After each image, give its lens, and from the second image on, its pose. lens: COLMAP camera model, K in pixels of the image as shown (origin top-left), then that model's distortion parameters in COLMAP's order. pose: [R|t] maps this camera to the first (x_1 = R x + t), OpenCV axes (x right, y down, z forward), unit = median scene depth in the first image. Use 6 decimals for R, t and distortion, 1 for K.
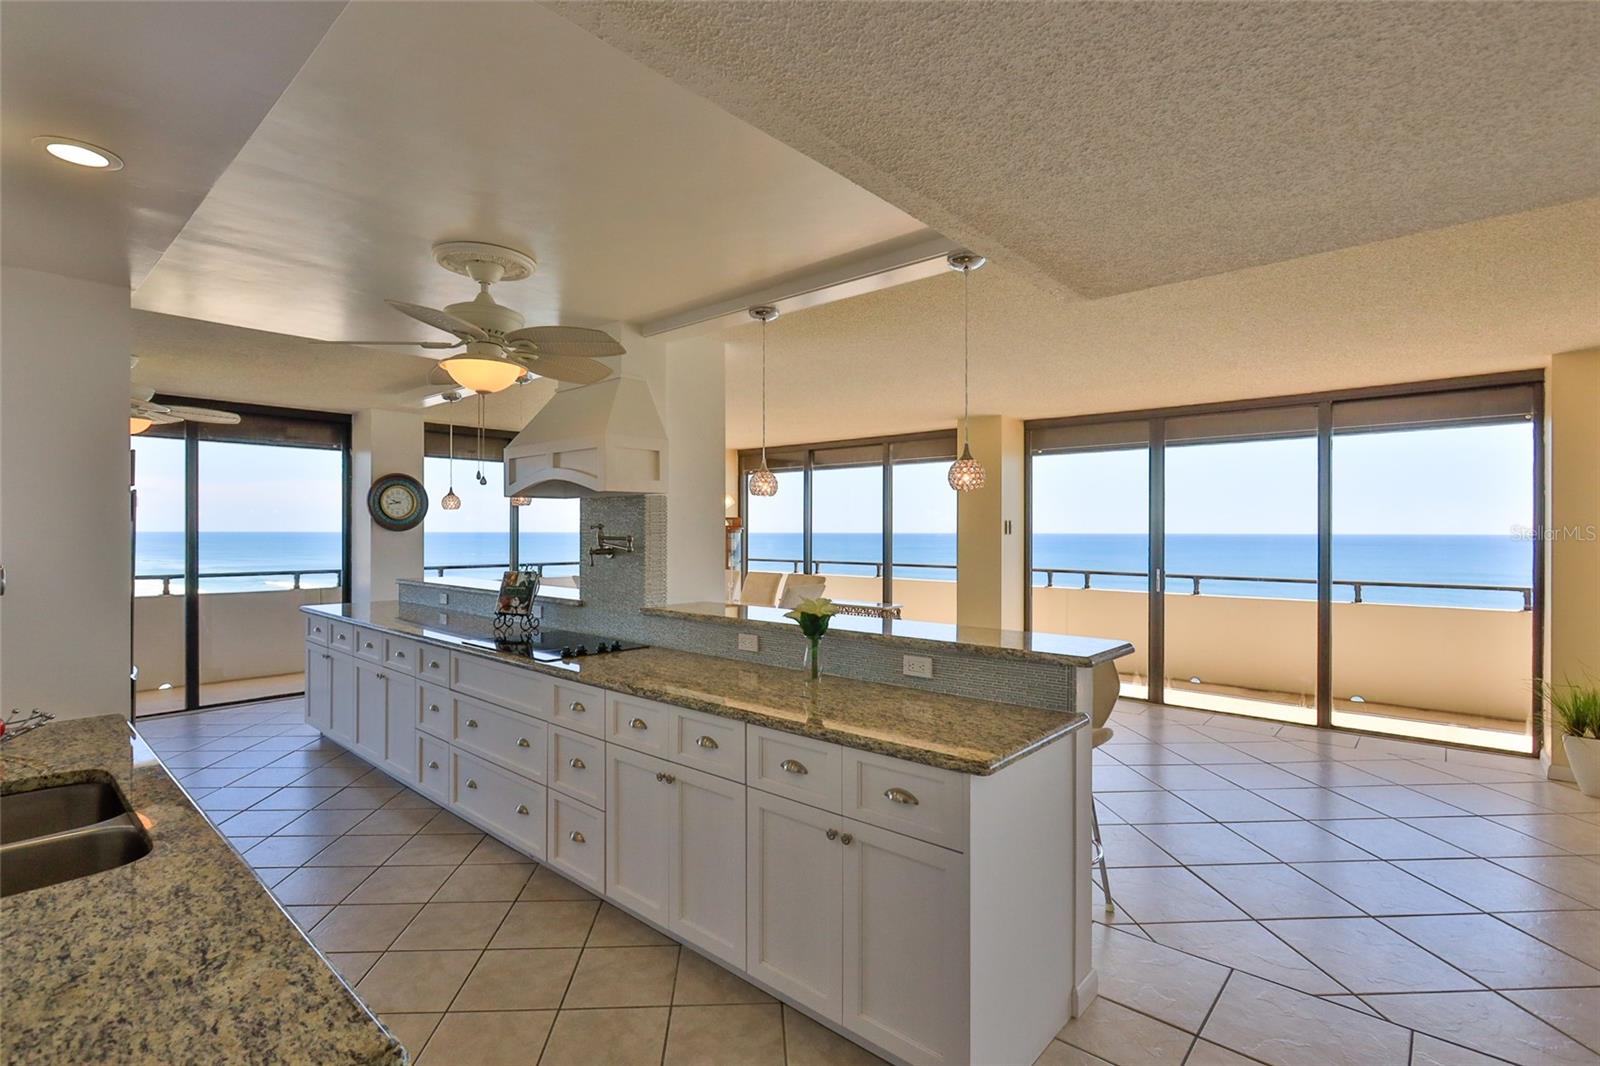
lens RADIAL K [[747.8, 0, 781.8], [0, 747.8, 522.7], [0, 0, 1]] dist [-0.004645, 0.000621]
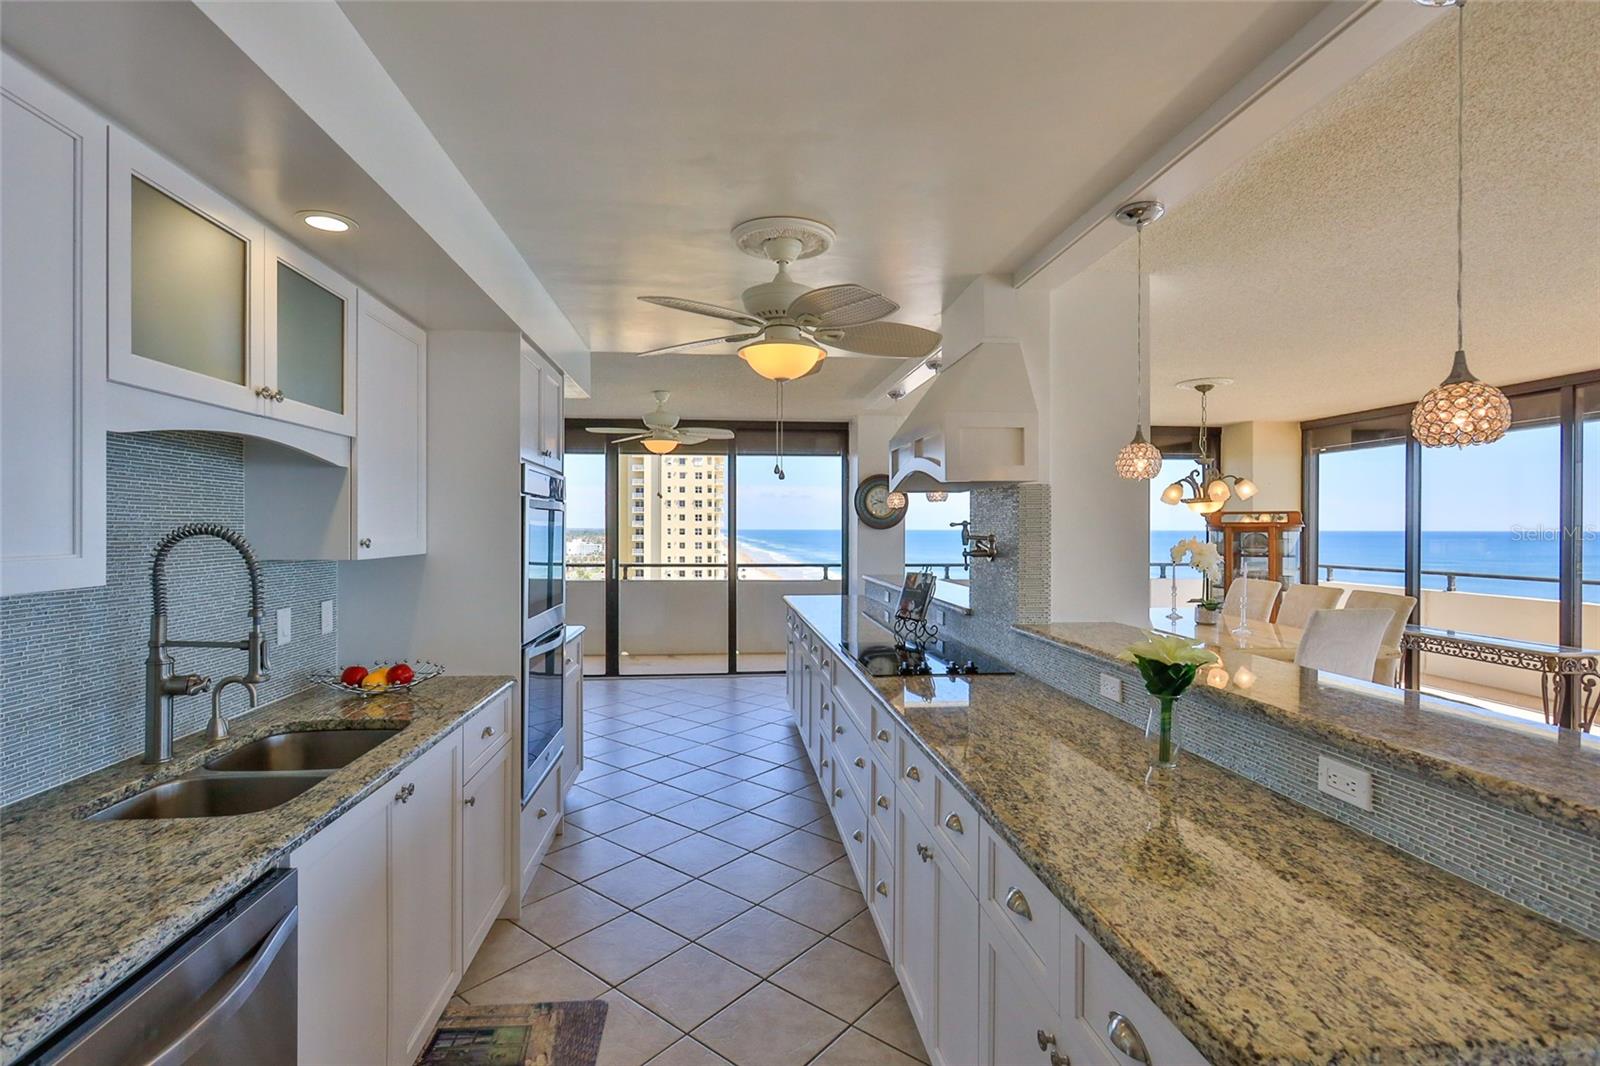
lens RADIAL K [[747.8, 0, 781.8], [0, 747.8, 522.7], [0, 0, 1]] dist [-0.004645, 0.000621]
pose [[0.733572, -0.005531, -0.679590, 0.154758], [0.007472, 0.999972, -0.000073, 0.002142], [0.679571, -0.005024, 0.733592, 0.206667]]
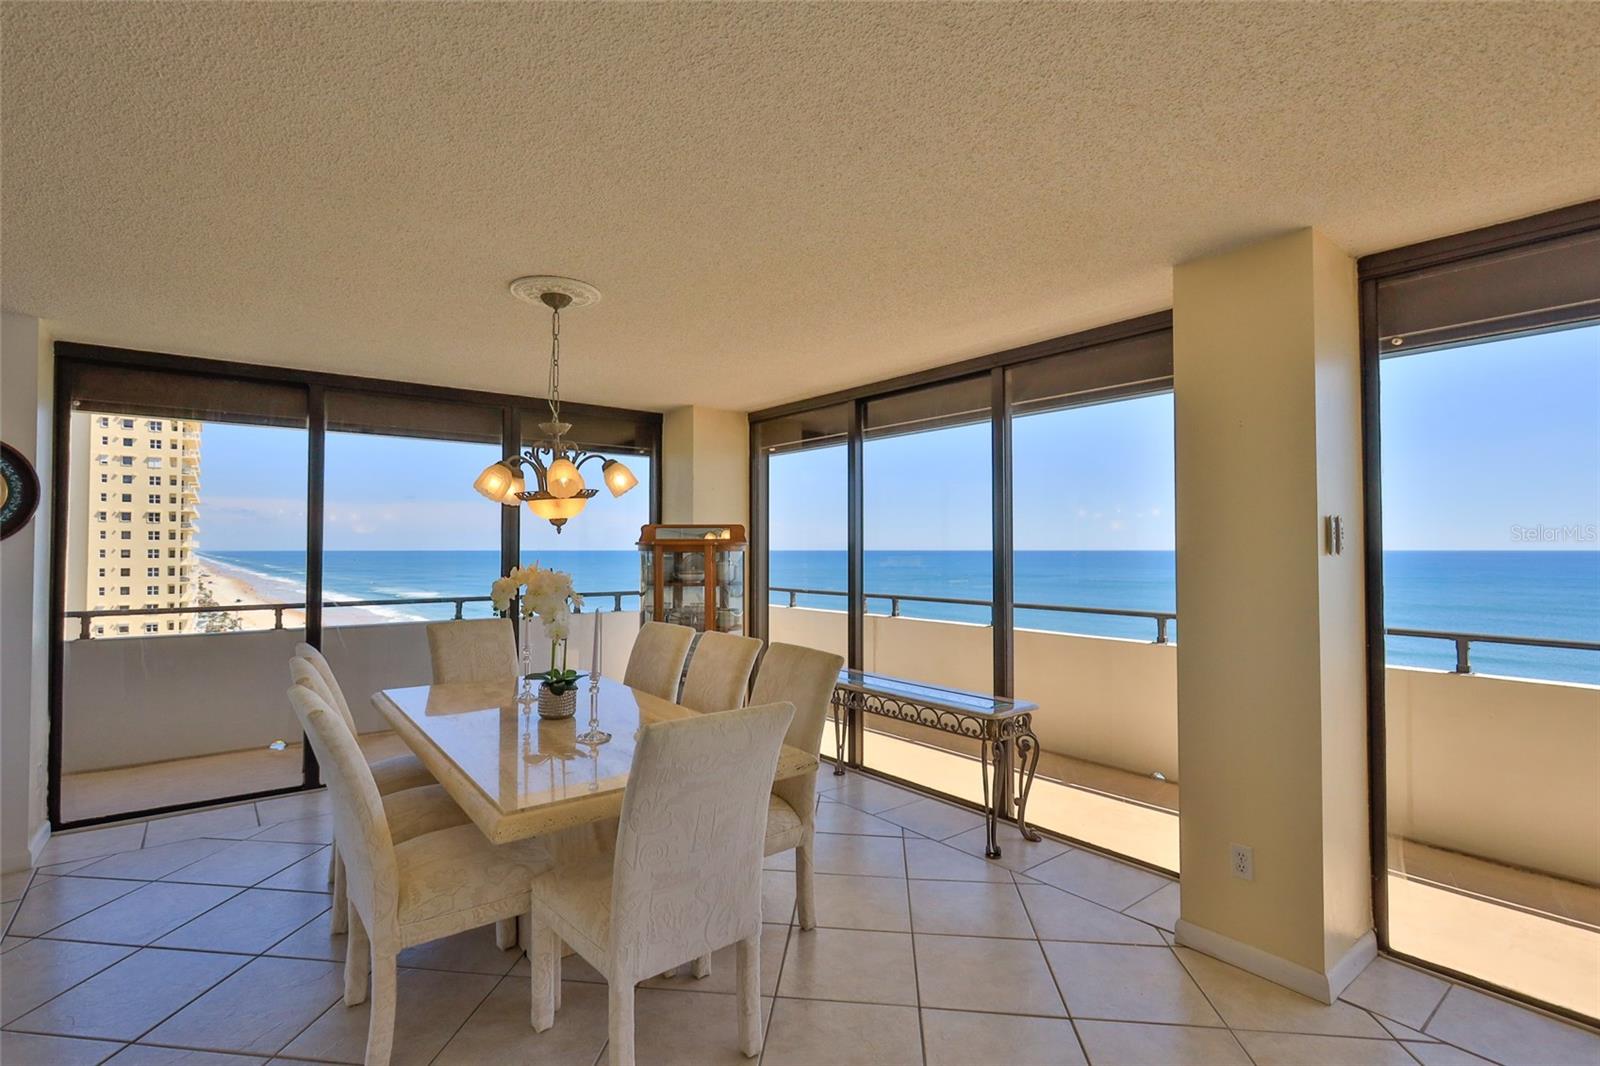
lens RADIAL K [[747.8, 0, 781.8], [0, 747.8, 522.7], [0, 0, 1]] dist [-0.004645, 0.000621]
pose [[0.984931, -0.008833, -0.172721, 0.158034], [0.004879, 0.999717, -0.023301, 0.010953], [0.172877, 0.022107, 0.984695, 0.929152]]
